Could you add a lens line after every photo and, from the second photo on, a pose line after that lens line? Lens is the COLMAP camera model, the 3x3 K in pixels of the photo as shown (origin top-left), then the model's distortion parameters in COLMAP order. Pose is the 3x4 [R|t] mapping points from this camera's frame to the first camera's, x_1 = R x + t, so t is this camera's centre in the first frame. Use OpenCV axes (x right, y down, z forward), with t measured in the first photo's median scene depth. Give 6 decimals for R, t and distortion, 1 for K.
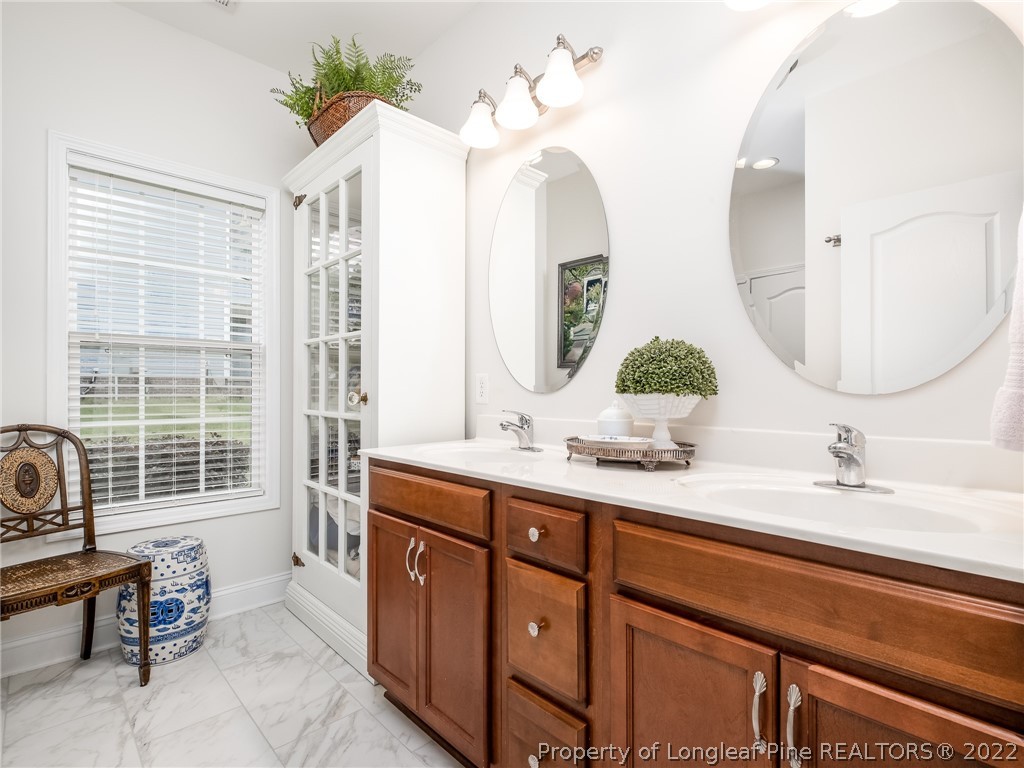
lens RADIAL K [[503.8, 0, 513.6], [0, 503.8, 385.9], [0, 0, 1]] dist [0.010147, -0.008215]
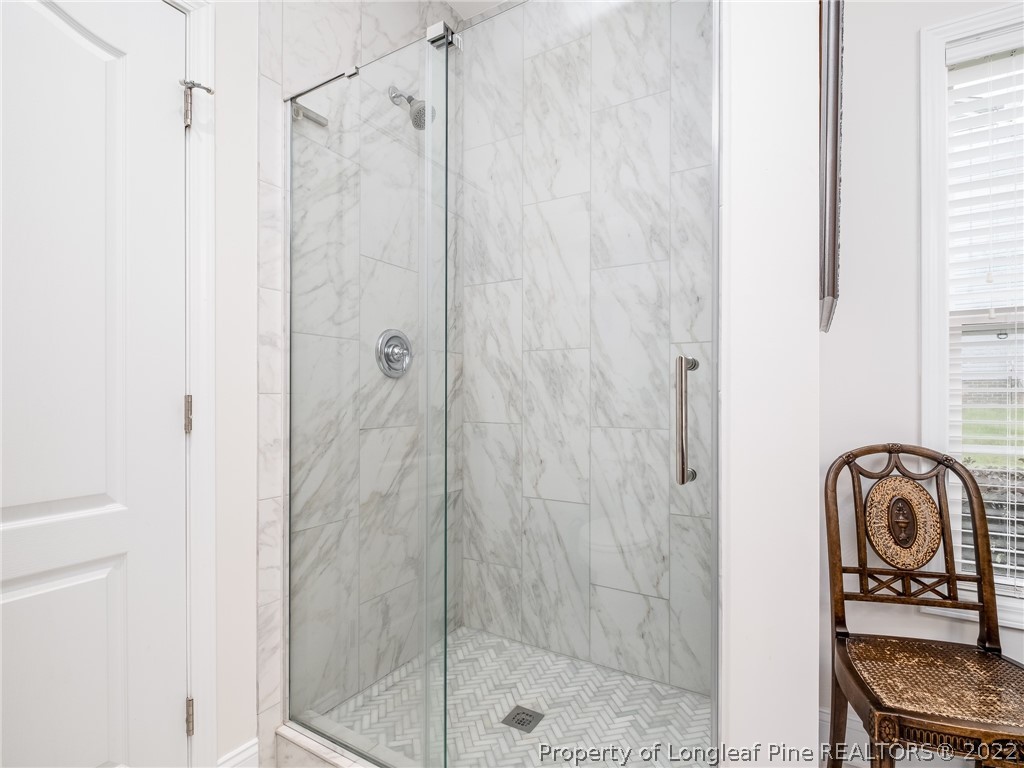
lens RADIAL K [[503.8, 0, 518.5], [0, 503.8, 398.7], [0, 0, 1]] dist [0.010147, -0.008215]
pose [[0.279148, 0.006549, -0.960226, -0.399046], [0.005427, 0.999950, 0.008397, 0.001214], [0.960233, -0.007555, 0.279099, 0.258050]]
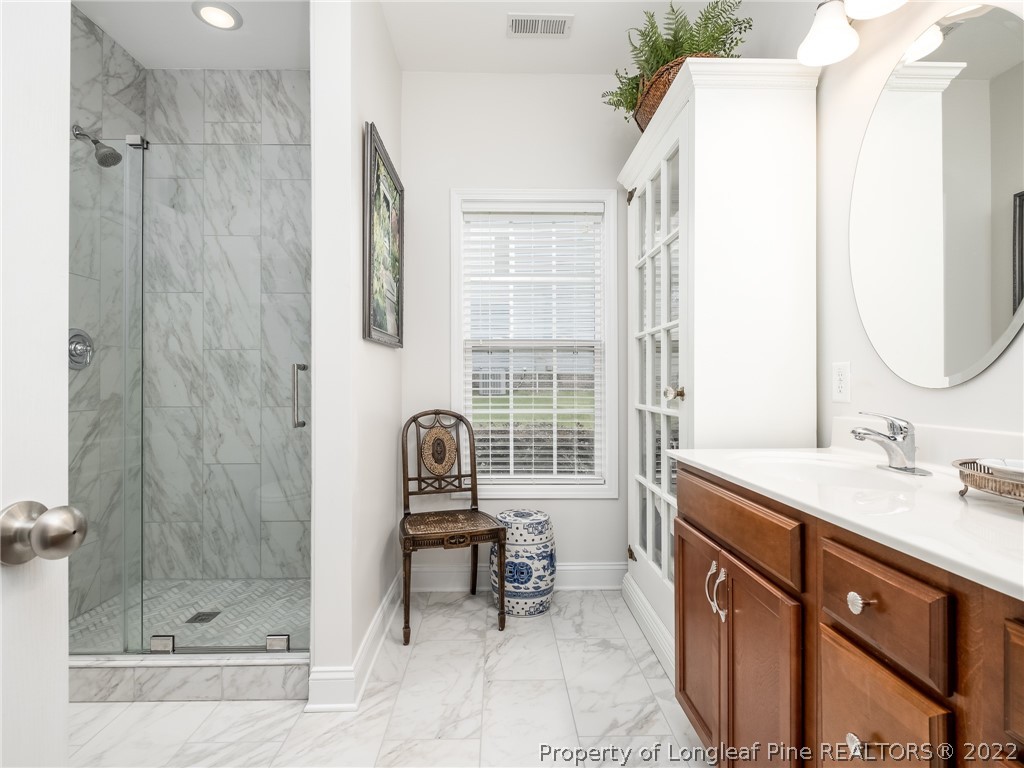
lens RADIAL K [[503.8, 0, 508.8], [0, 503.8, 381.5], [0, 0, 1]] dist [0.010147, -0.008215]
pose [[0.739278, -0.004587, -0.673384, 0.086189], [0.006654, 0.999978, 0.000494, 0.000687], [0.673367, -0.004846, 0.739292, 0.117137]]
